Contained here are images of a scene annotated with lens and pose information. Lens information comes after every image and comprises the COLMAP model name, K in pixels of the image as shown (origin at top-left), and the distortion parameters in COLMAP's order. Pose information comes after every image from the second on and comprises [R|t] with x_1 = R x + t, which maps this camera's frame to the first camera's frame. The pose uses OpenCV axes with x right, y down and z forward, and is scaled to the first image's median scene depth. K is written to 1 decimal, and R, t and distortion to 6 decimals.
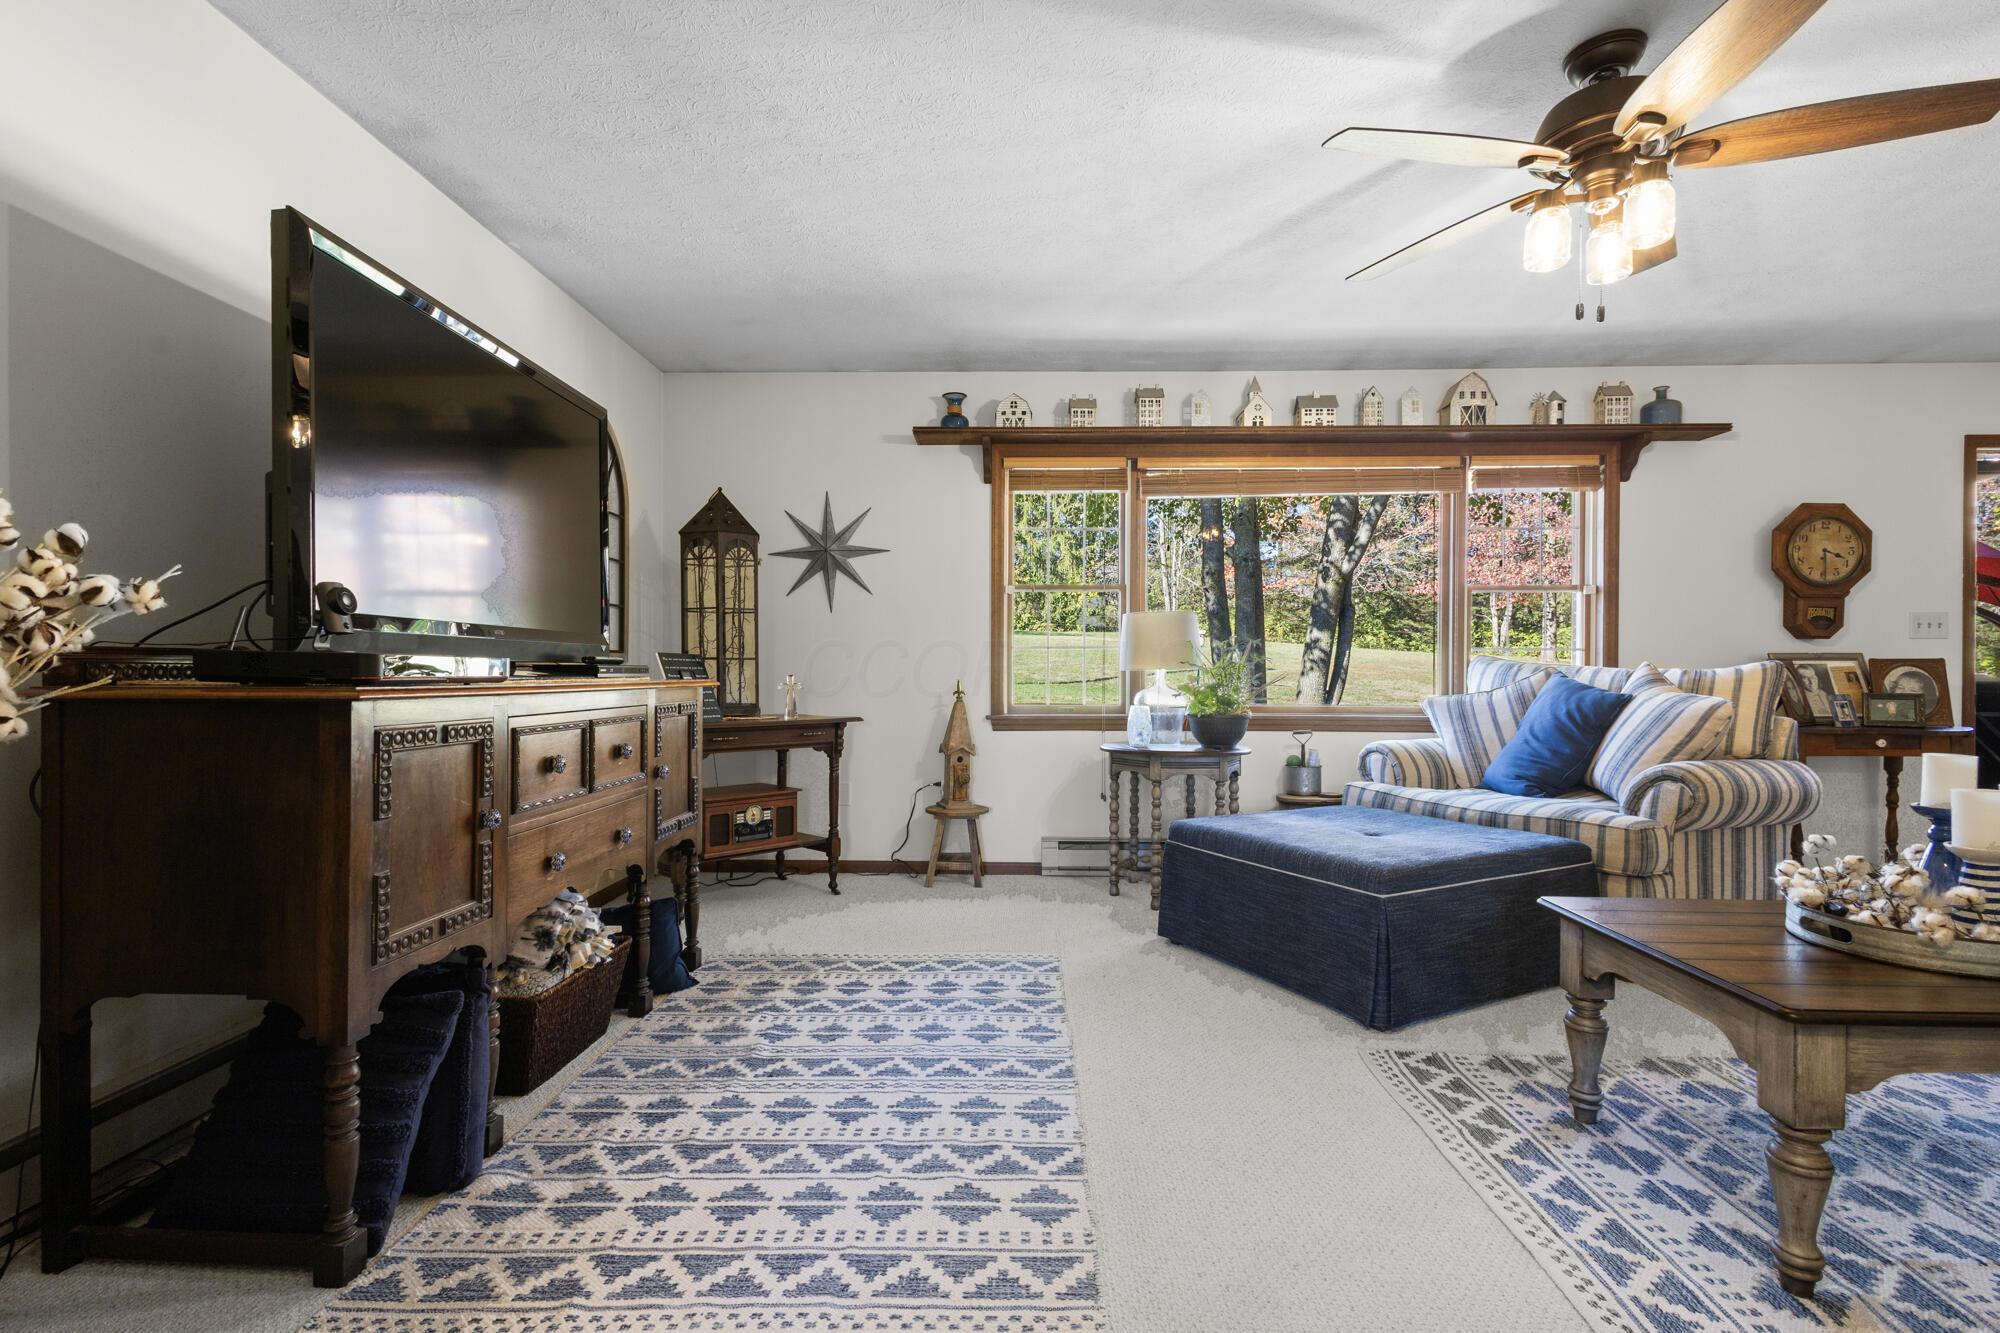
lens RADIAL K [[923.2, 0, 1000.3], [0, 923.2, 672.9], [0, 0, 1]] dist [0.008860, -0.003739]
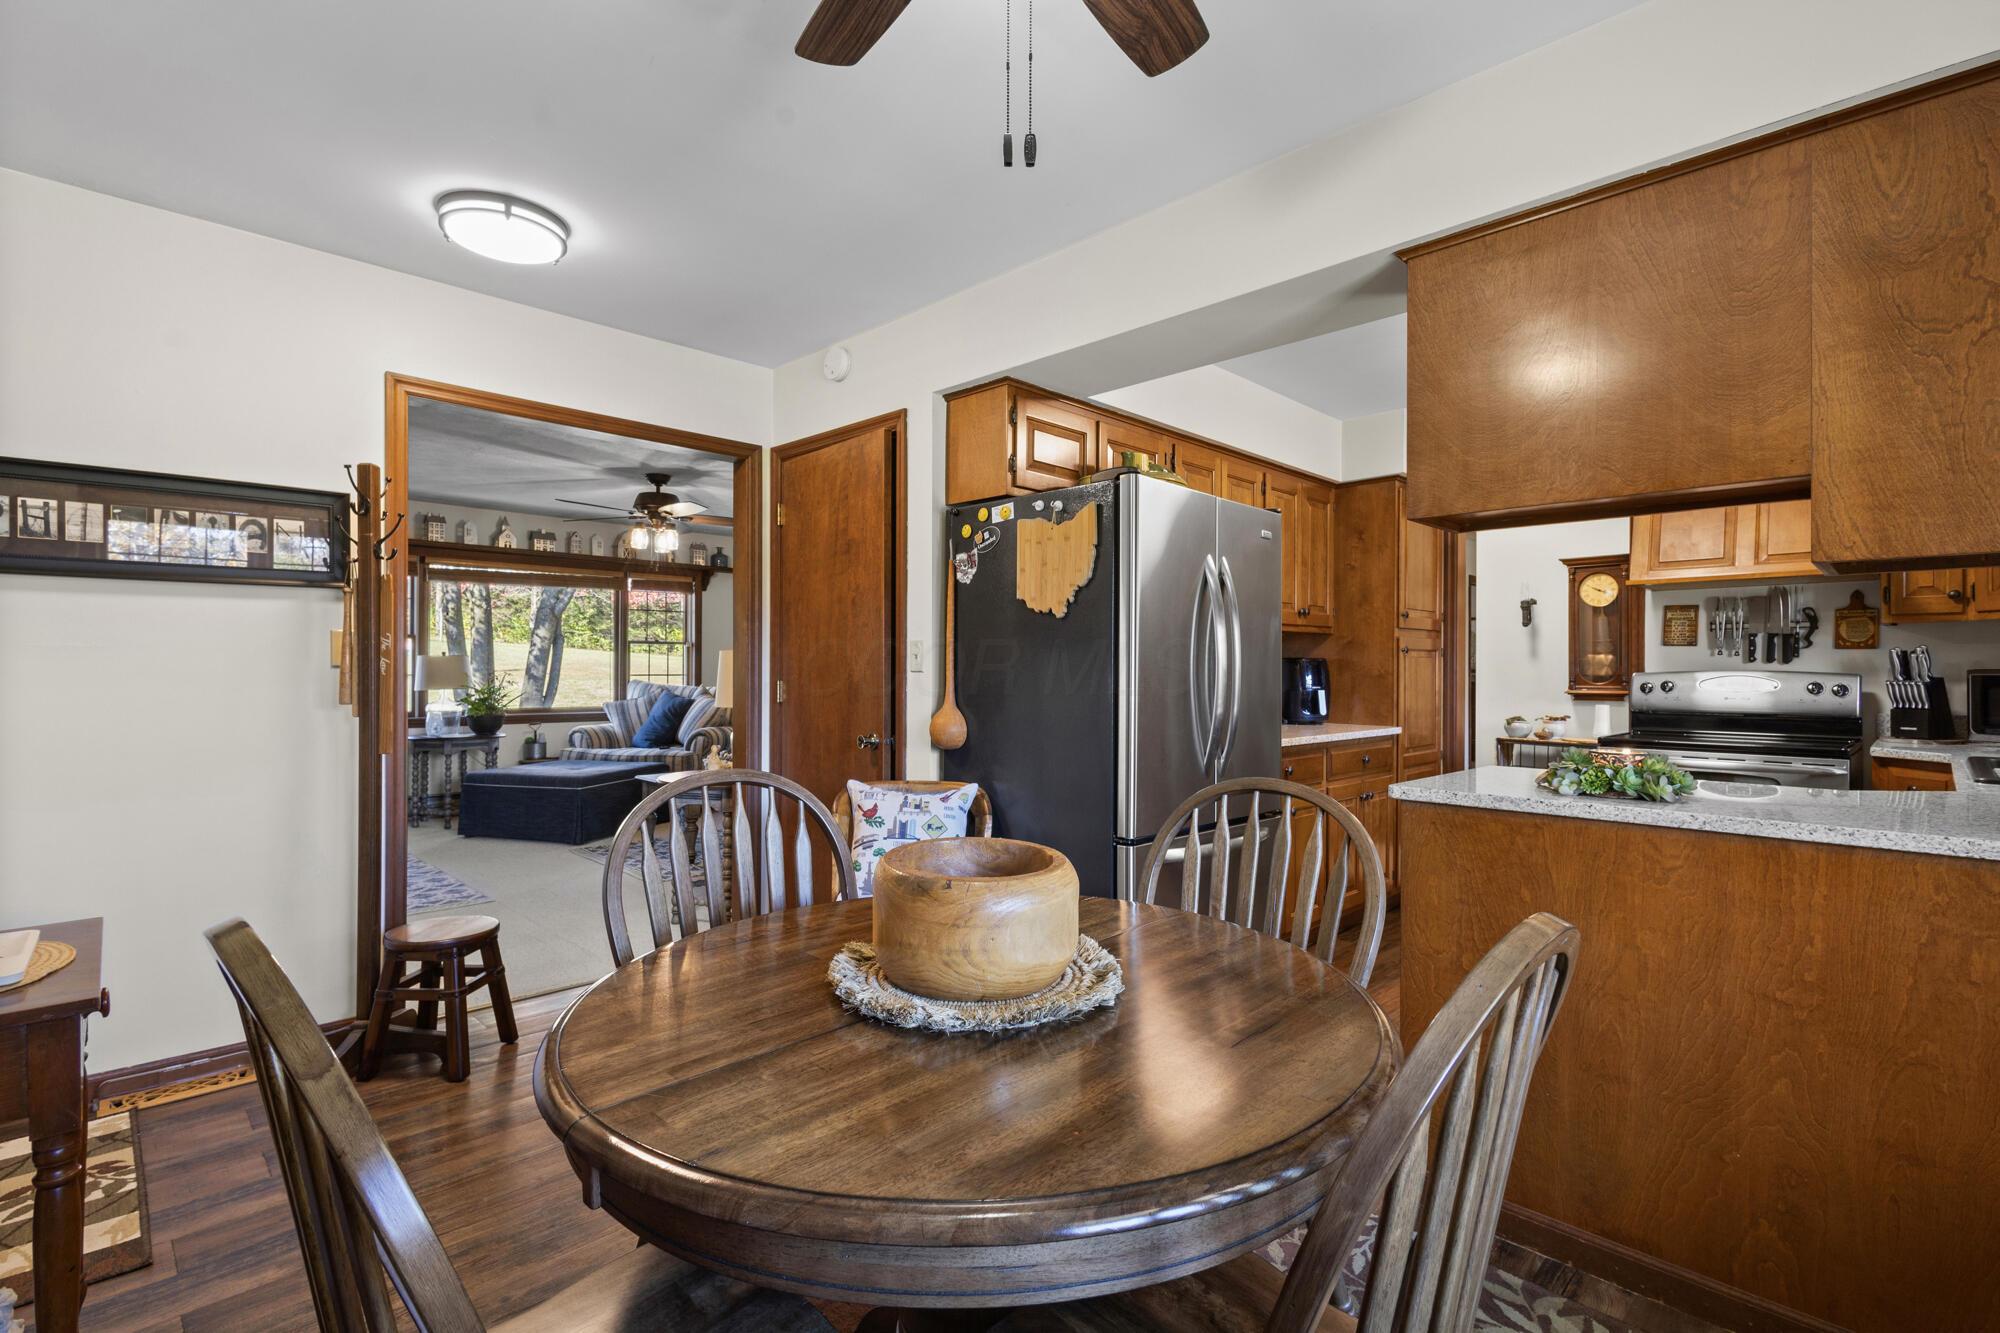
lens RADIAL K [[923.2, 0, 1001.3], [0, 923.2, 667.4], [0, 0, 1]] dist [0.008860, -0.003739]
pose [[0.687813, -0.000415, 0.725887, -0.359824], [-0.000073, 1.000000, 0.000640, -0.046278], [-0.725888, -0.000493, 0.687813, -0.903463]]
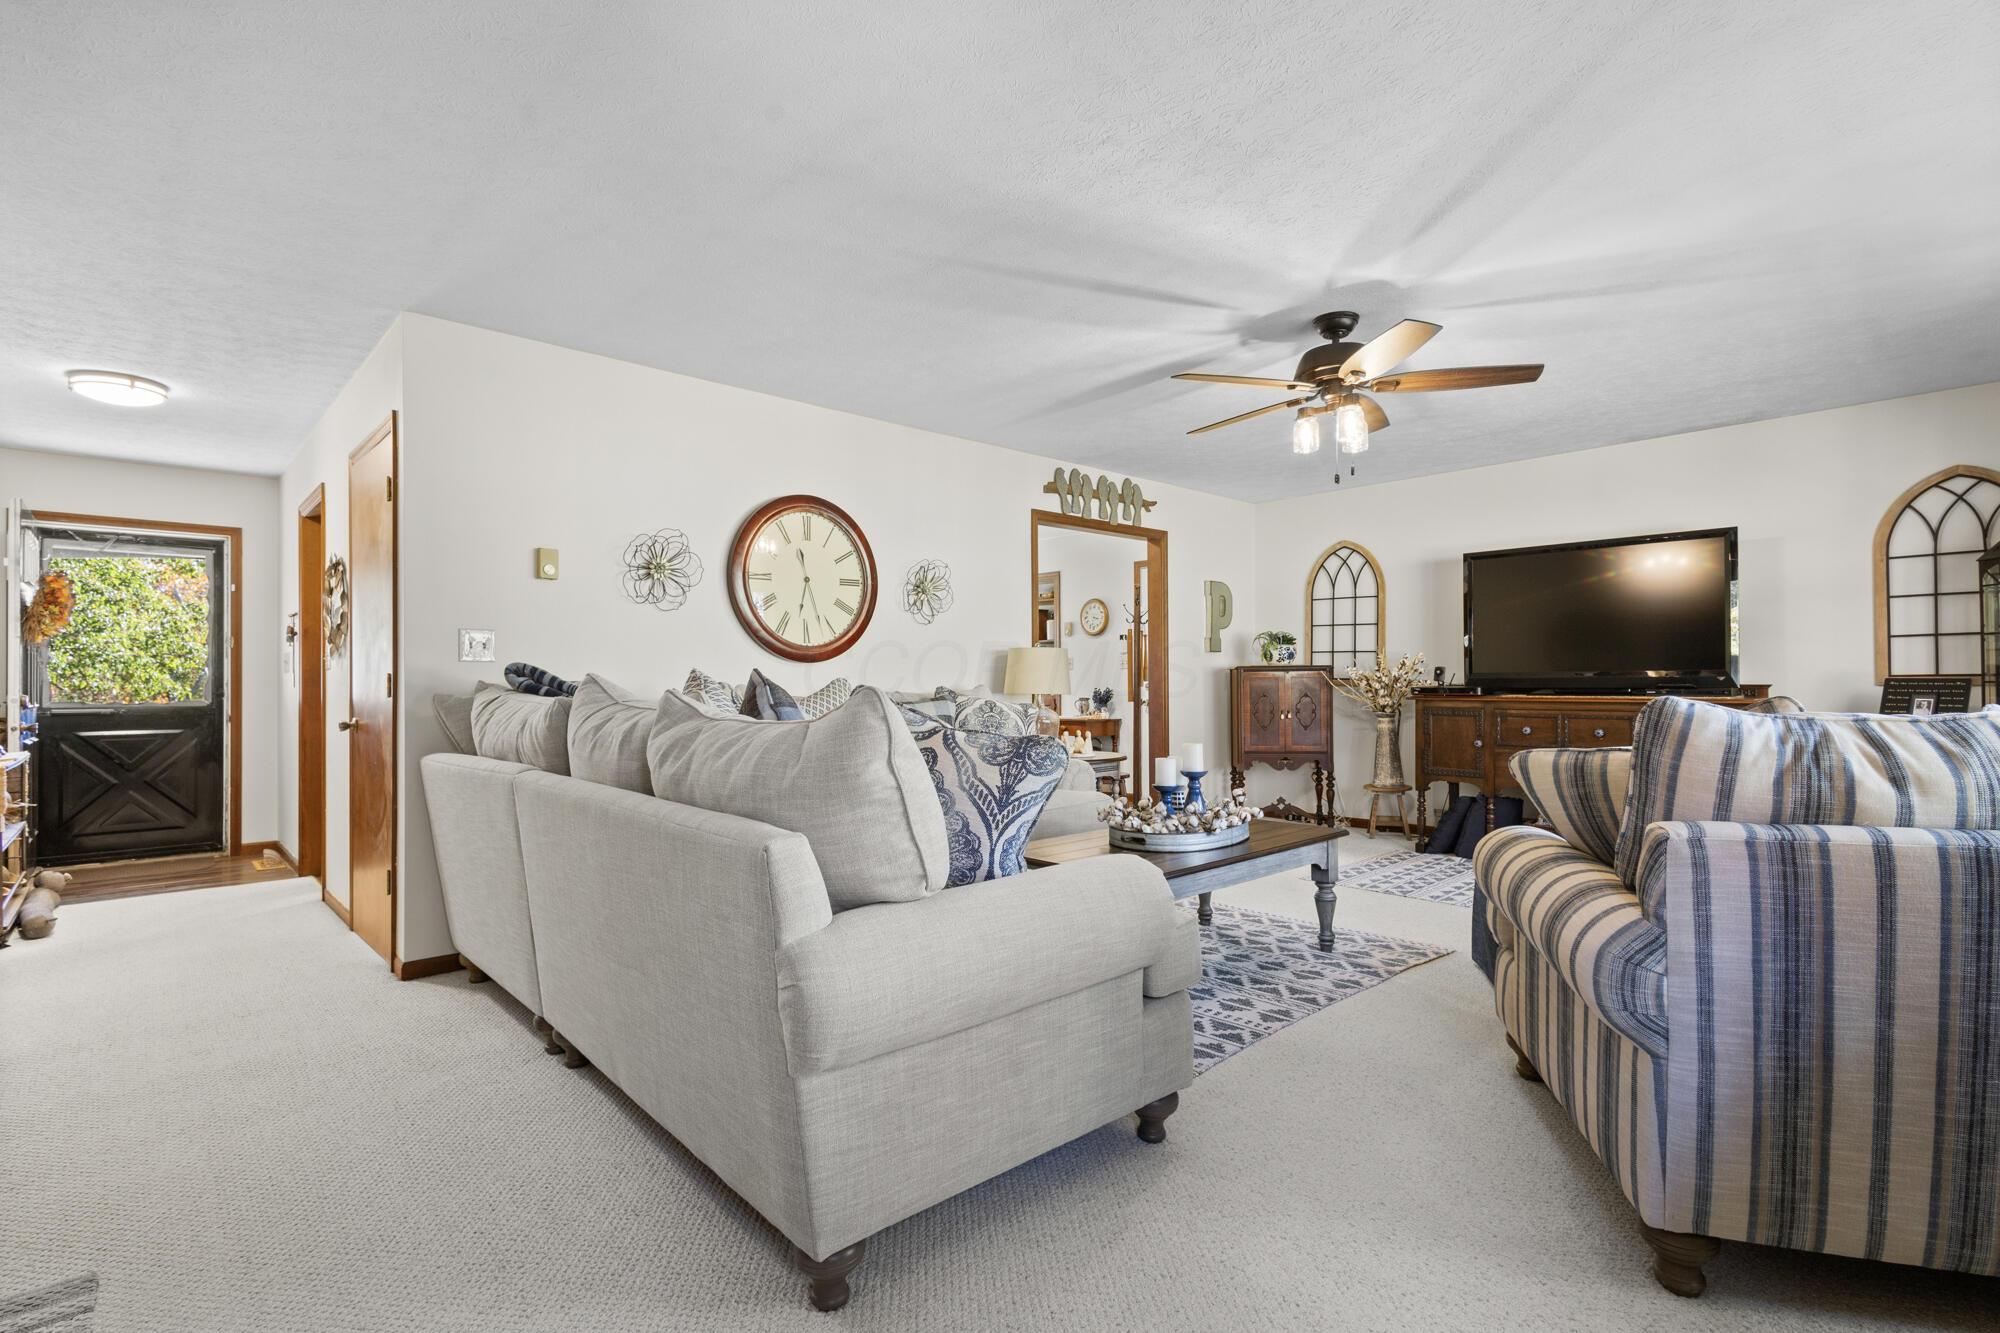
lens RADIAL K [[923.2, 0, 993.9], [0, 923.2, 671.8], [0, 0, 1]] dist [0.008860, -0.003739]
pose [[-0.712532, -0.000689, -0.701640, 1.165904], [0.004055, 0.999979, -0.005100, -0.024934], [0.701628, -0.006479, -0.712514, 0.910142]]
